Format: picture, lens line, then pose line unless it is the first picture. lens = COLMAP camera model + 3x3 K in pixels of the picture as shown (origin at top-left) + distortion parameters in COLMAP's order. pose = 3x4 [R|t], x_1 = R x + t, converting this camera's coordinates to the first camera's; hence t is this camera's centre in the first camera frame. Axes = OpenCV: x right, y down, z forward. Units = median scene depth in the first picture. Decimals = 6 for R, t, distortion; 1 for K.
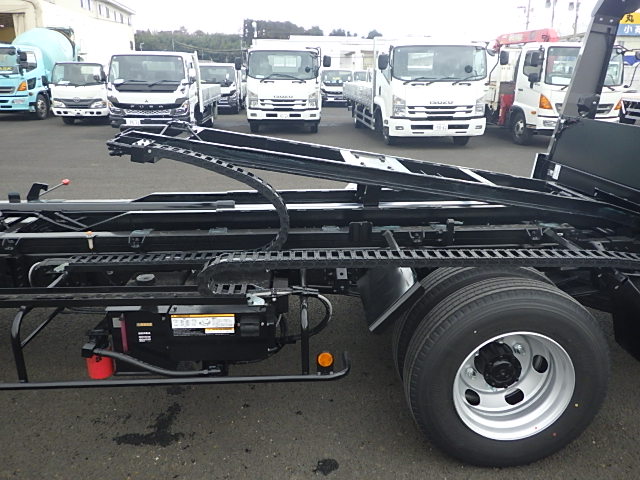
lens RADIAL K [[518.5, 0, 324.1], [0, 518.5, 240.1], [0, 0, 1]] dist [0.007623, -0.014249]
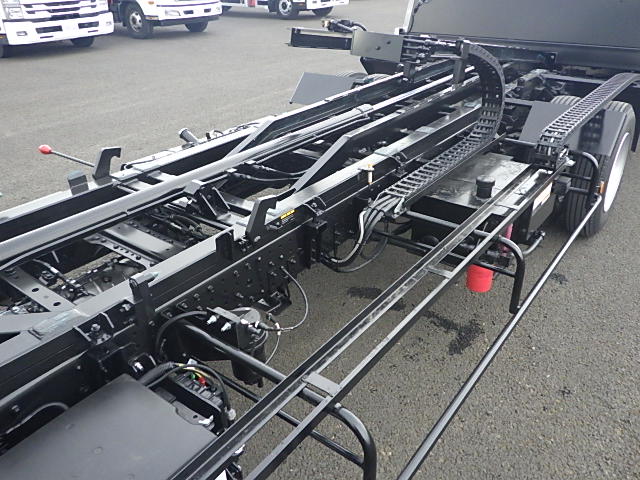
lens RADIAL K [[518.5, 0, 321.4], [0, 518.5, 241.1], [0, 0, 1]] dist [0.007623, -0.014249]
pose [[0.635668, -0.377035, 0.673625, -0.223842], [0.246602, 0.926070, 0.285624, -0.031754], [-0.731514, -0.015444, 0.681651, 0.099266]]
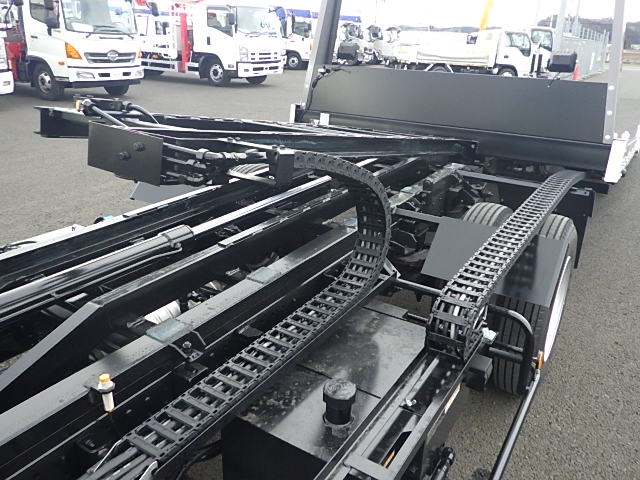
lens RADIAL K [[518.5, 0, 322.3], [0, 518.5, 241.0], [0, 0, 1]] dist [0.007623, -0.014249]
pose [[0.563104, -0.291032, 0.773443, -0.129523], [0.219035, 0.955022, 0.199889, -0.033751], [-0.796829, 0.056853, 0.601524, 0.121868]]
